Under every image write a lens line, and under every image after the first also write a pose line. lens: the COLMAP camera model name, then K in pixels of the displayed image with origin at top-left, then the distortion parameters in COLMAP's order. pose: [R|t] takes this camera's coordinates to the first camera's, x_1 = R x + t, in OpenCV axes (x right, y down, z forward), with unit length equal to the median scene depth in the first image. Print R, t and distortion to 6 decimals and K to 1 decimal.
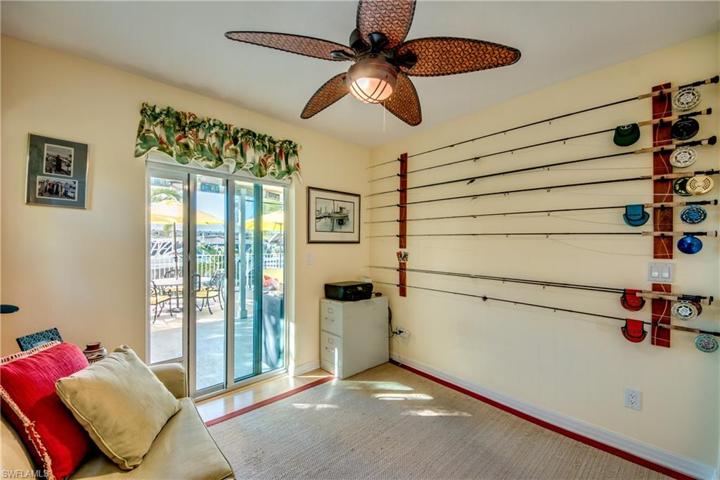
lens RADIAL K [[285.6, 0, 357.4], [0, 285.6, 243.9], [0, 0, 1]] dist [-0.018316, -0.002282]
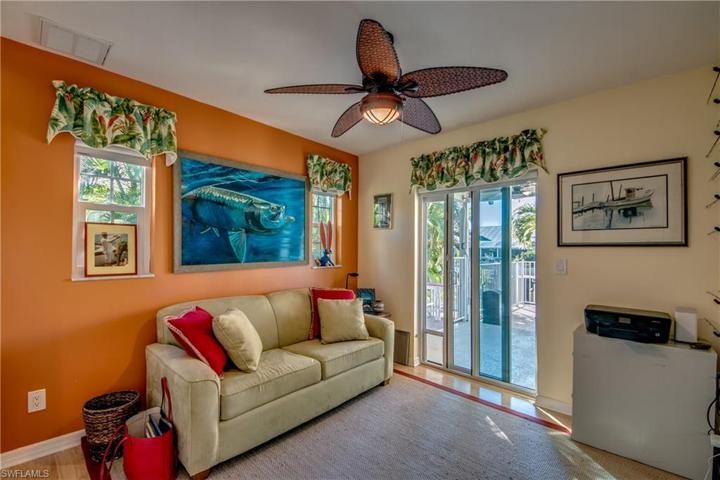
lens RADIAL K [[310.2, 0, 359.6], [0, 310.2, 241.8], [0, 0, 1]] dist [-0.002476, -0.001072]
pose [[0.074973, -0.024078, -0.996895, 0.628019], [-0.000687, 0.999707, -0.024197, 0.005716], [0.997185, 0.002499, 0.074935, 0.387090]]
